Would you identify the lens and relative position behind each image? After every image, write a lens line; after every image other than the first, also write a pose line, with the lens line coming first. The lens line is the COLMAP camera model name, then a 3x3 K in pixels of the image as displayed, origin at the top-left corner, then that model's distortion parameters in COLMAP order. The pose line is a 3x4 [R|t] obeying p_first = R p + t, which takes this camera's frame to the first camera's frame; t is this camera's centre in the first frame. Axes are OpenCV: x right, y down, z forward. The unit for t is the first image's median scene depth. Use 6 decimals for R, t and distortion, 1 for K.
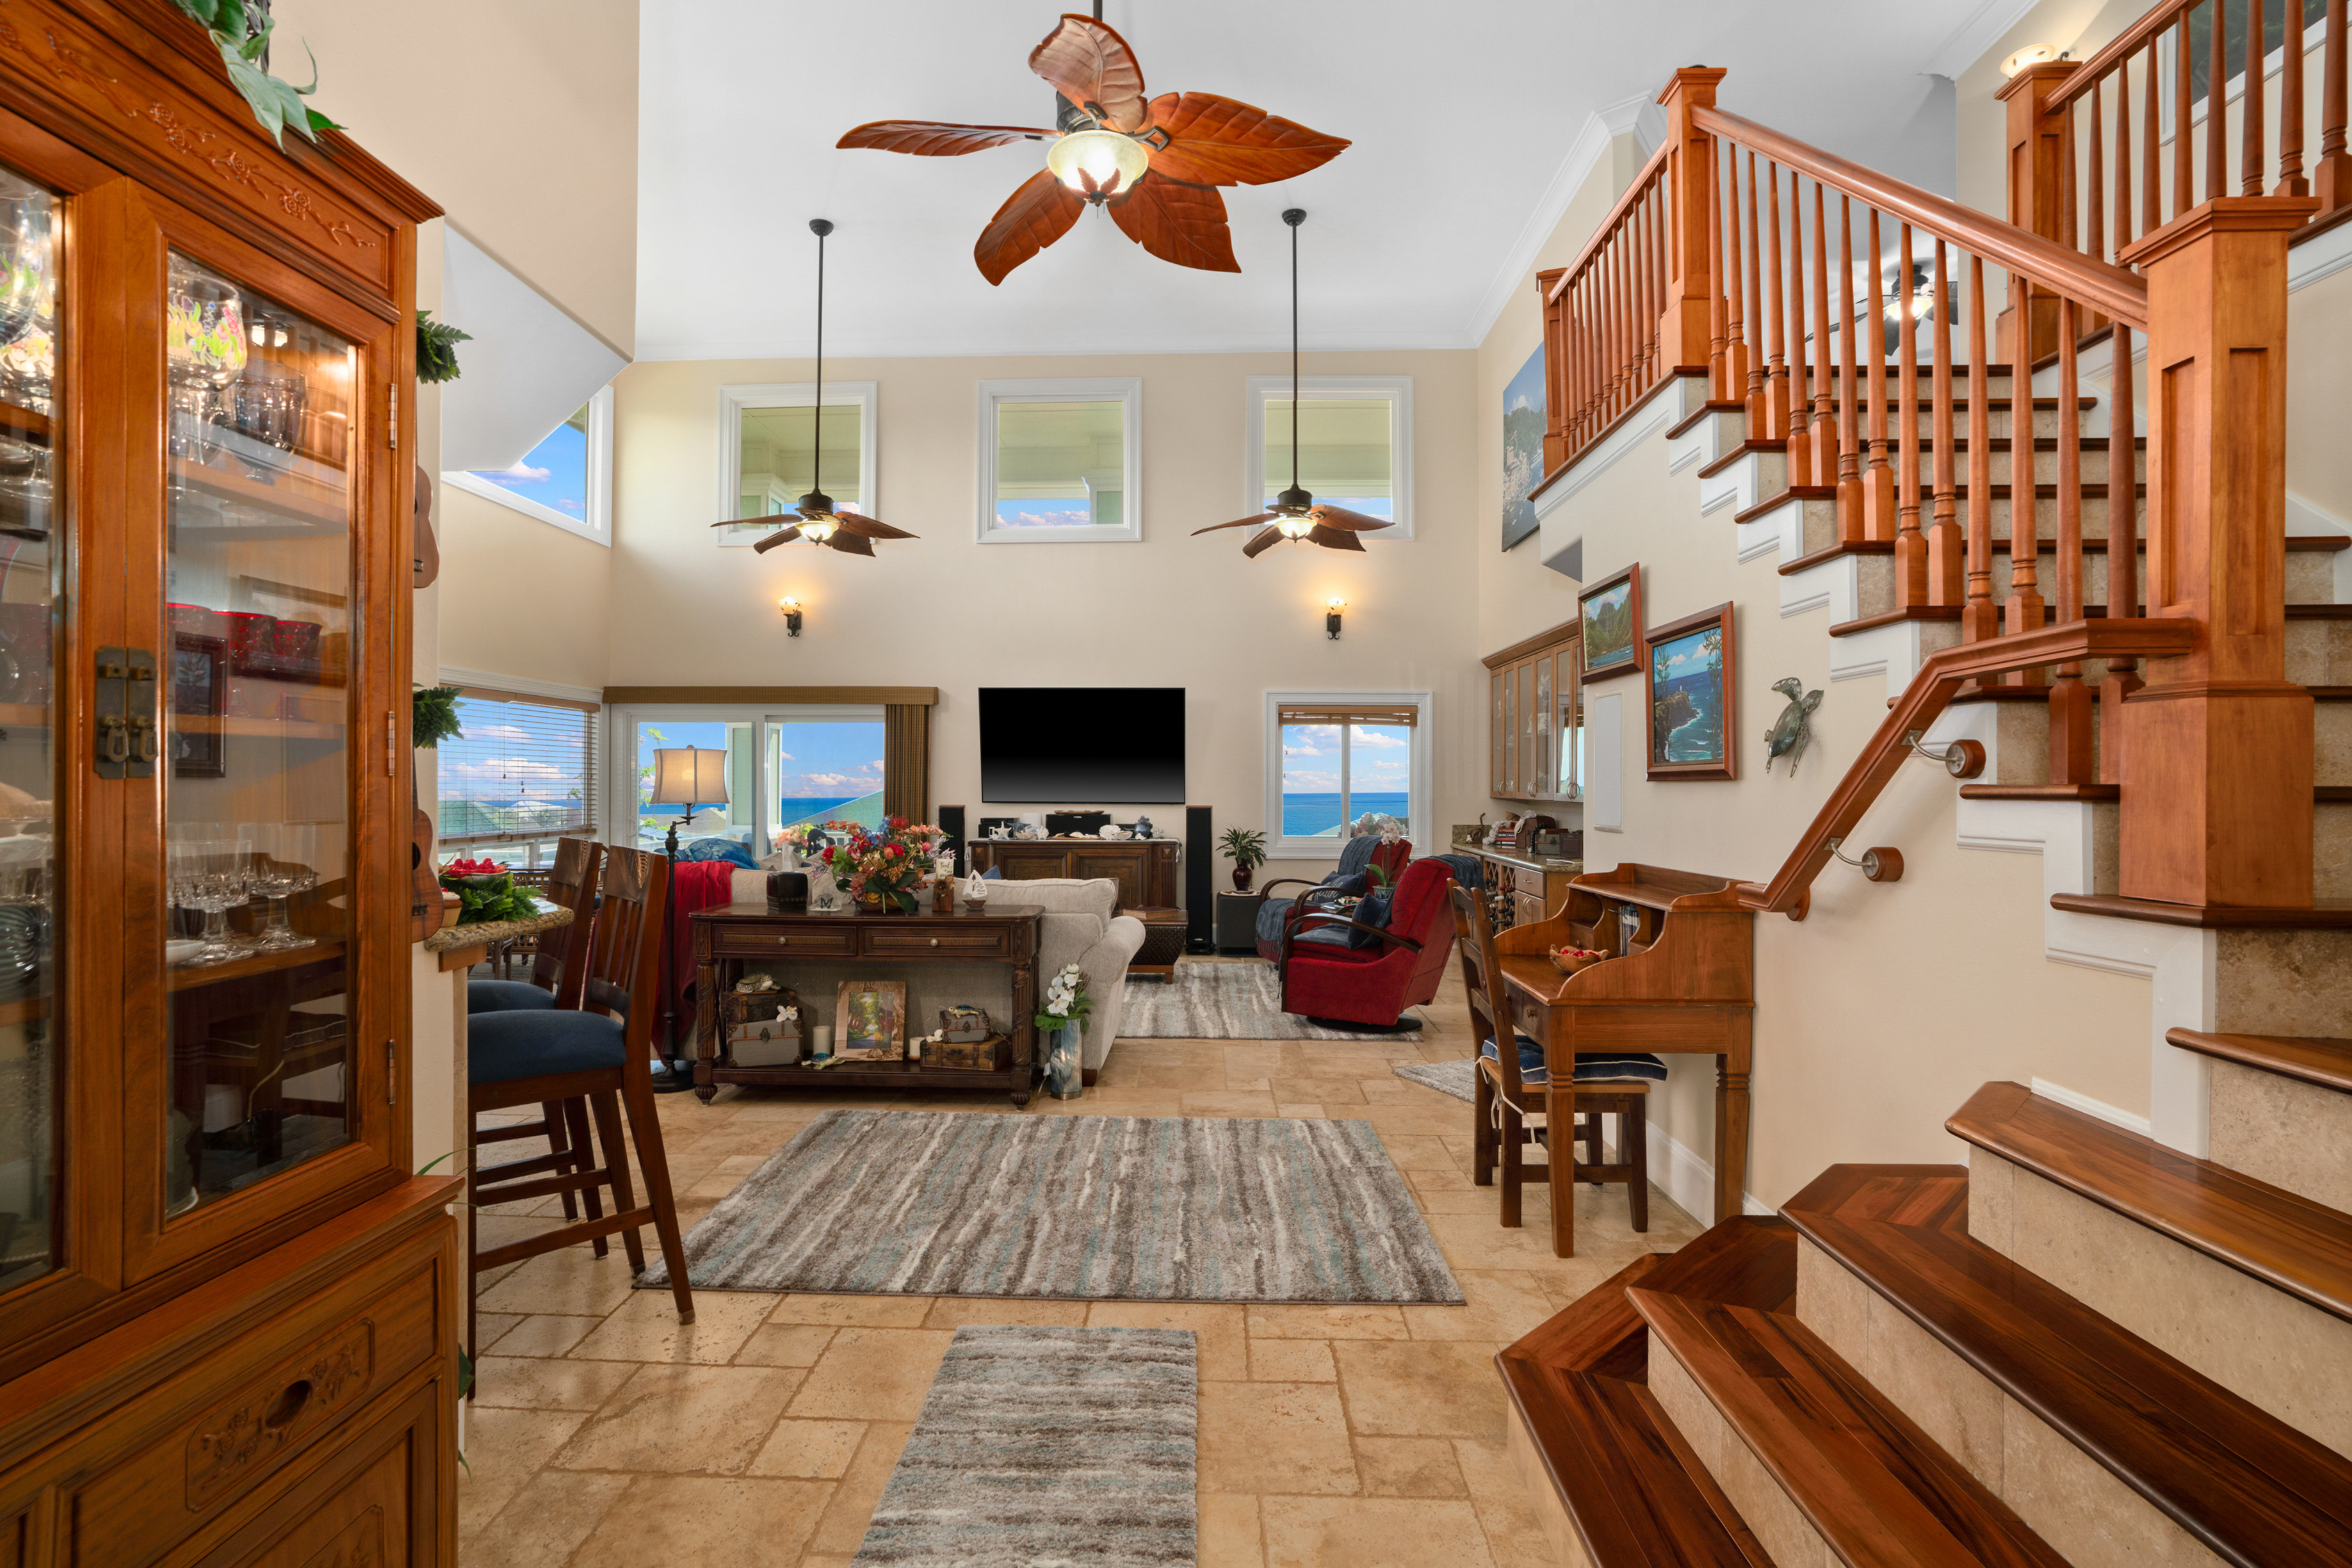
lens RADIAL K [[1106.9, 0, 1176.0], [0, 1106.9, 784.0], [0, 0, 1]] dist [-0.001017, -0.000221]
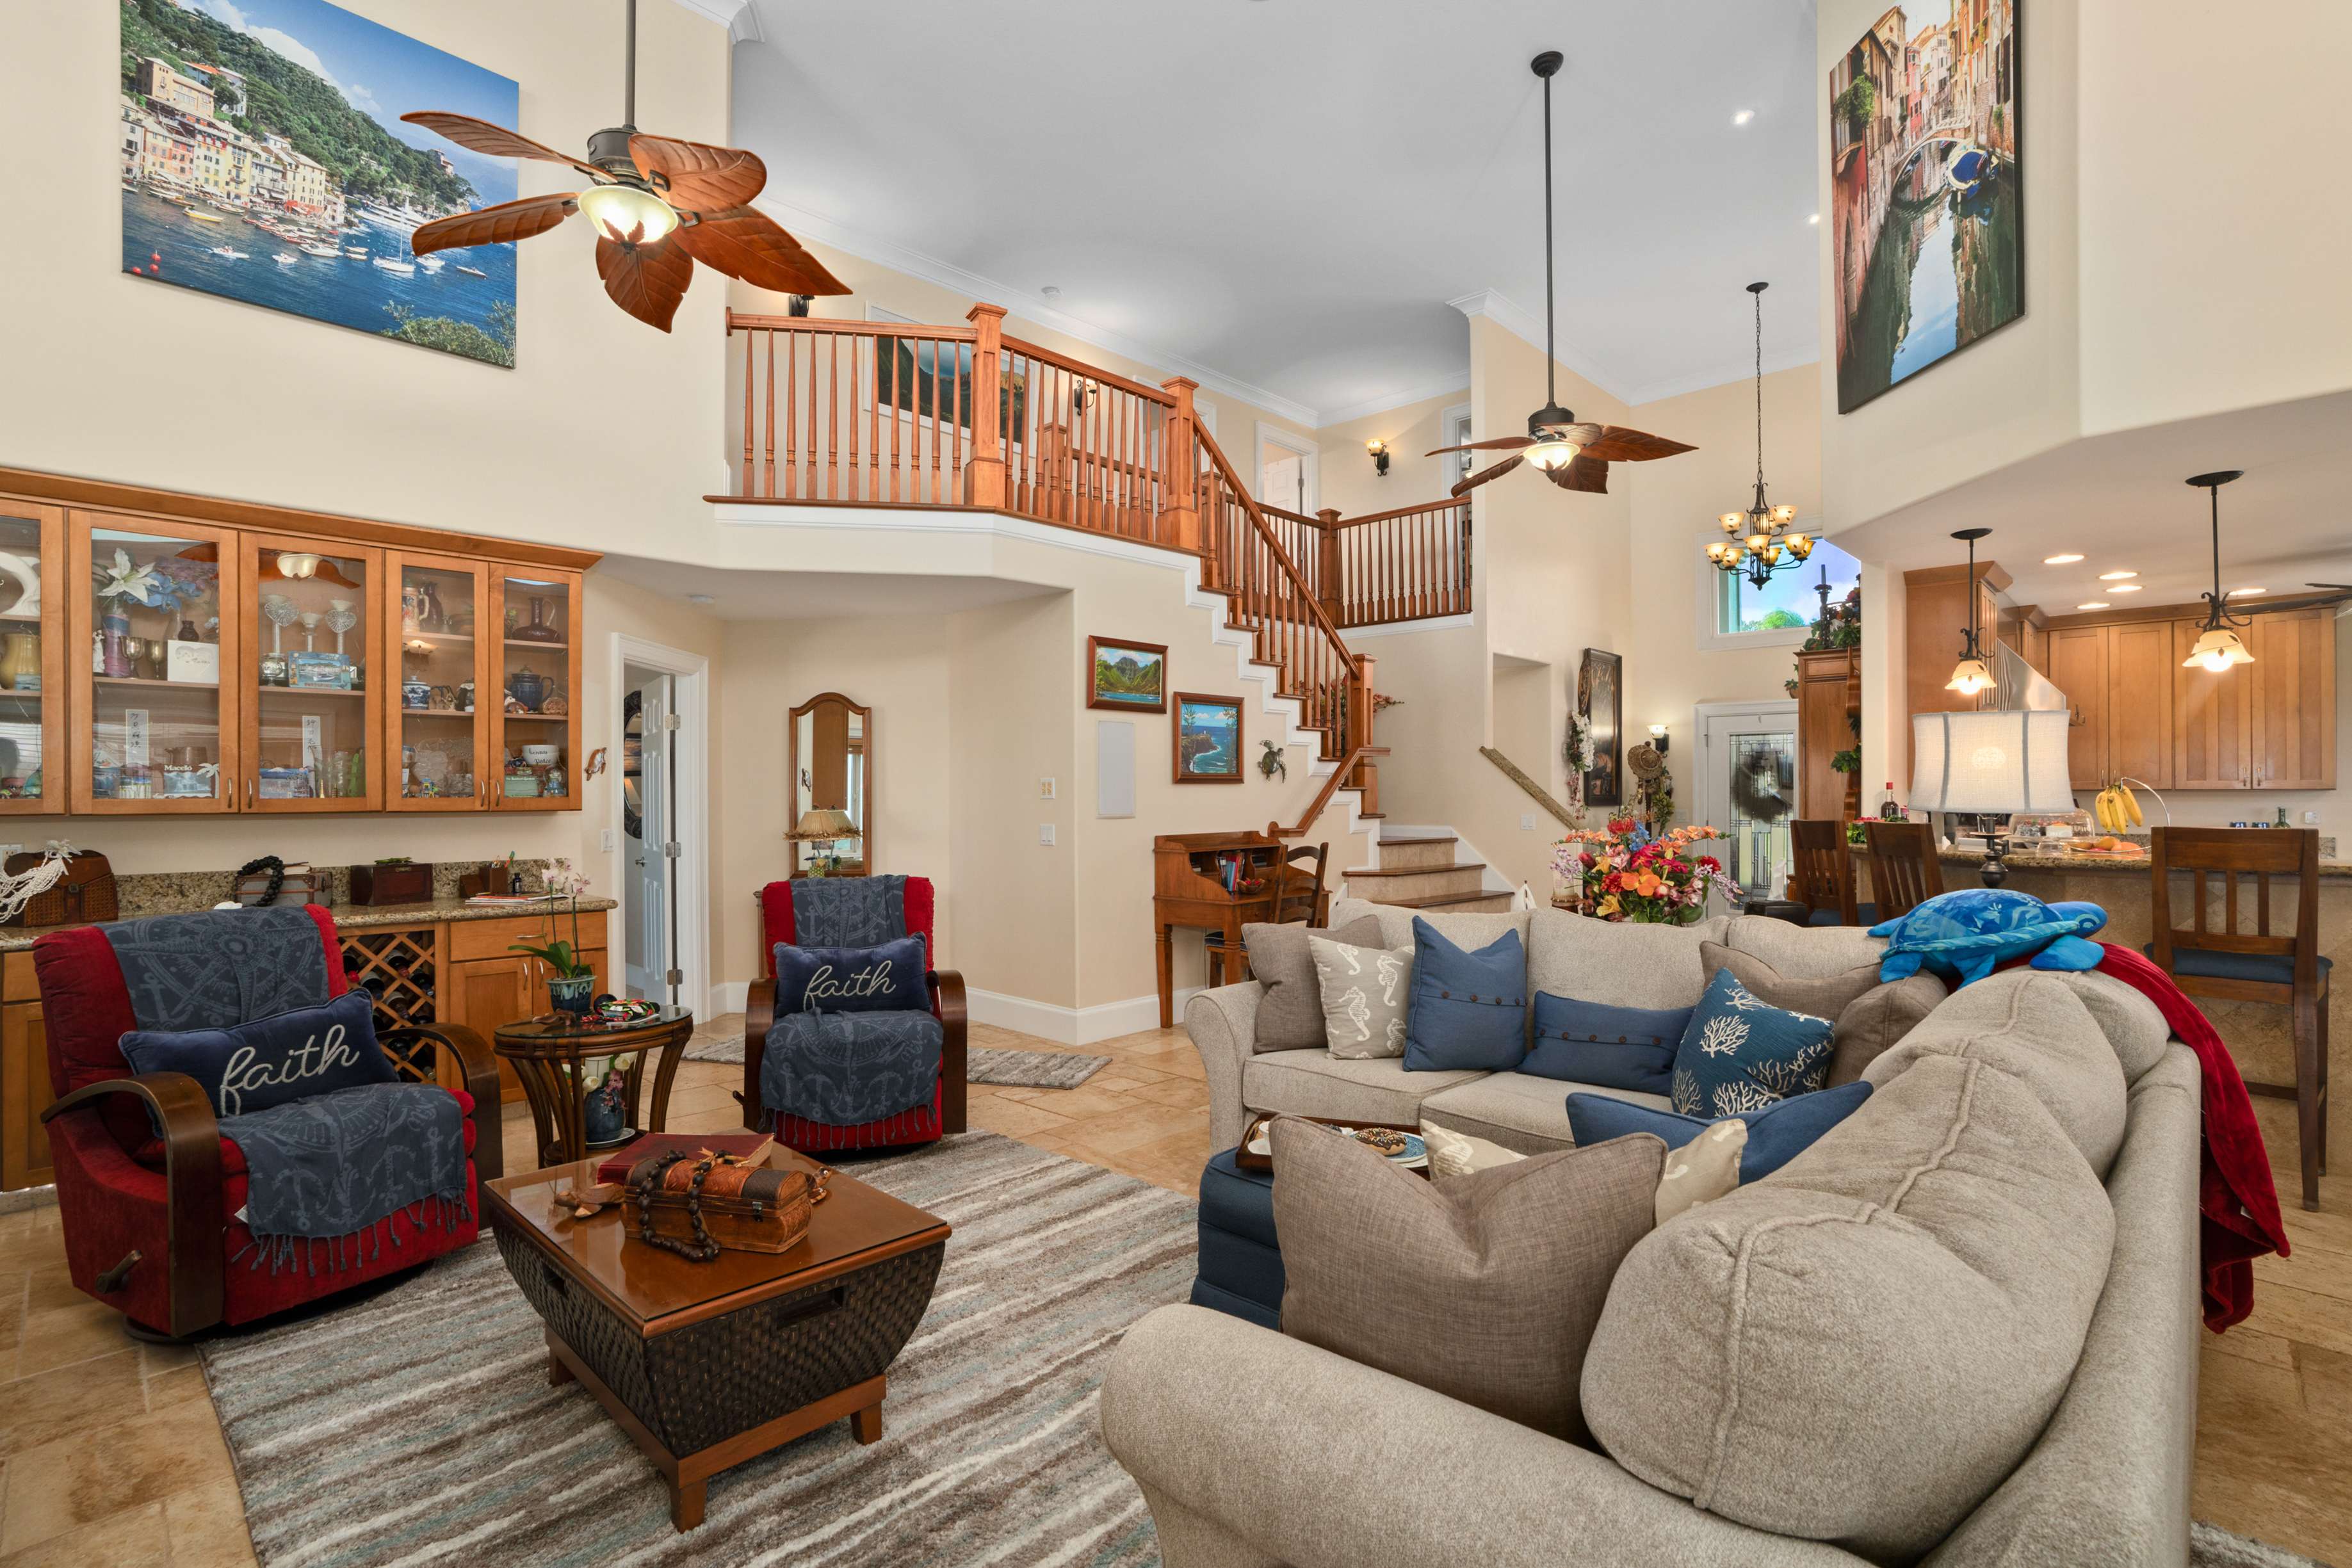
lens RADIAL K [[1106.9, 0, 1176.0], [0, 1106.9, 784.0], [0, 0, 1]] dist [-0.001017, -0.000221]
pose [[-0.743206, 0.007272, 0.669023, -0.295897], [0.003948, 0.999971, -0.006483, 0.004882], [-0.669051, -0.002177, -0.743214, 0.950363]]
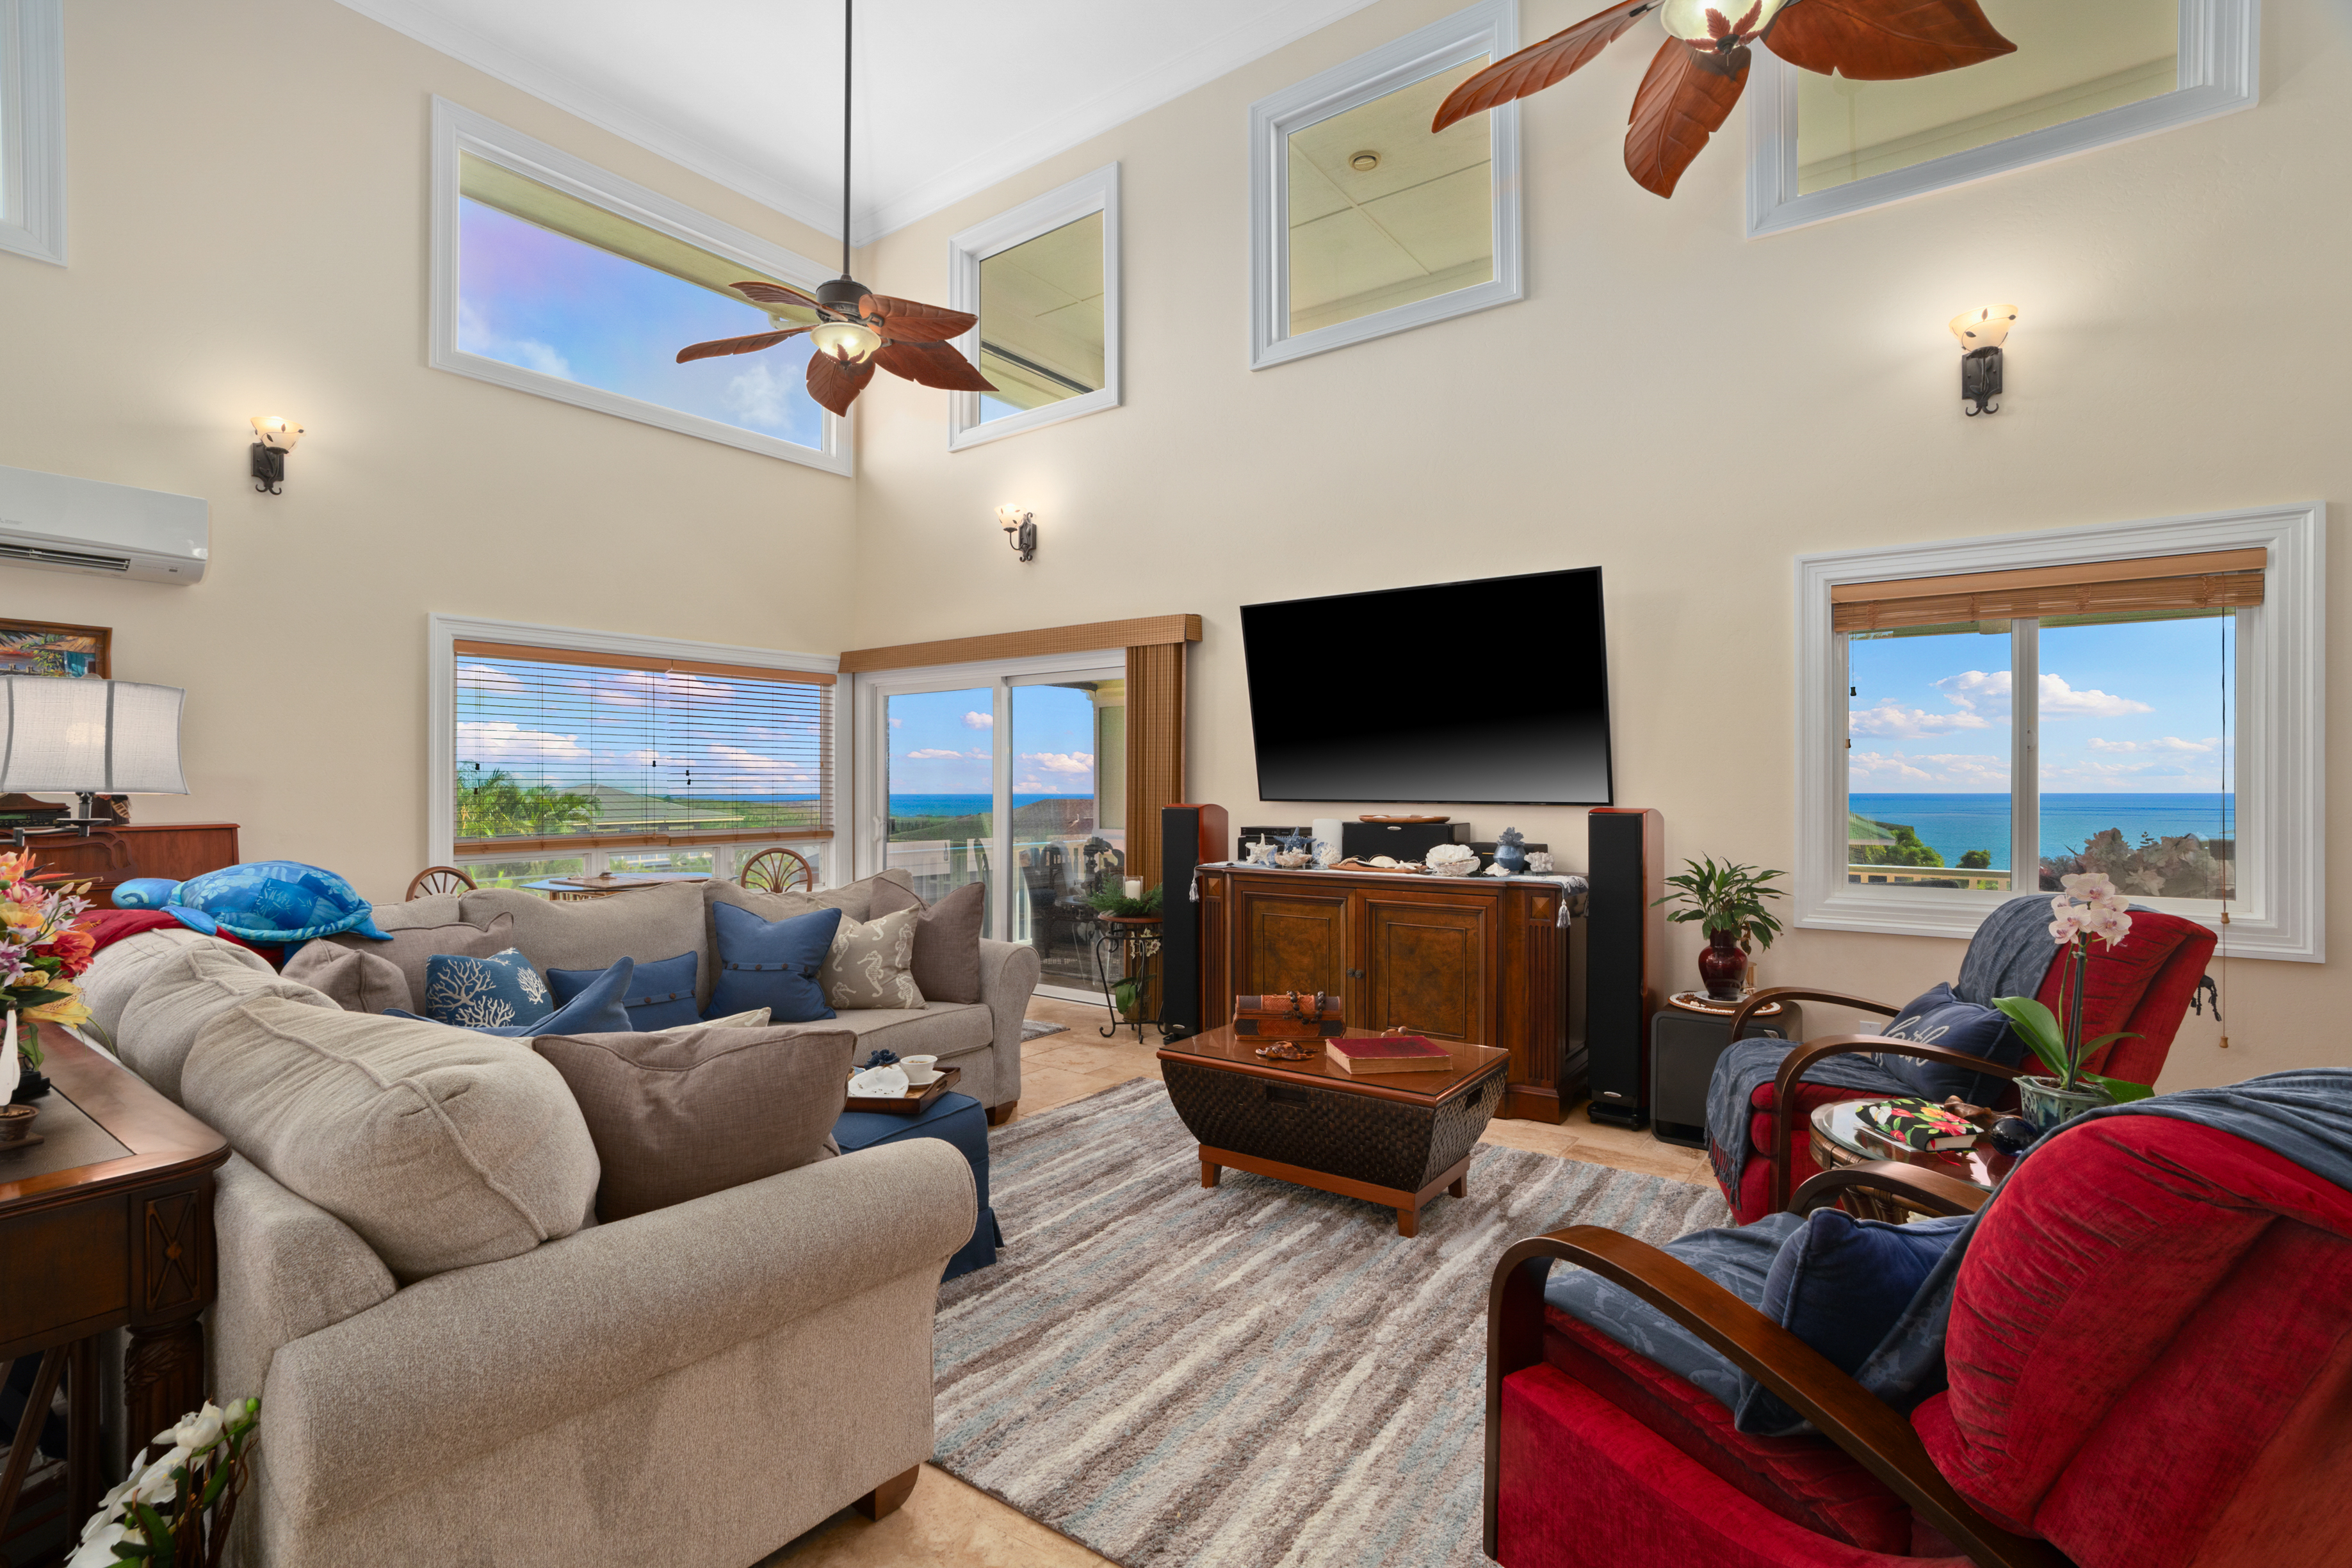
lens RADIAL K [[1134.9, 0, 1127.4], [0, 1134.9, 795.6], [0, 0, 1]] dist [-0.070240, 0.035092]
pose [[0.794512, 0.003208, -0.607240, 0.139832], [-0.003410, 0.999994, 0.000821, 0.013760], [0.607239, 0.001419, 0.794518, 0.479266]]
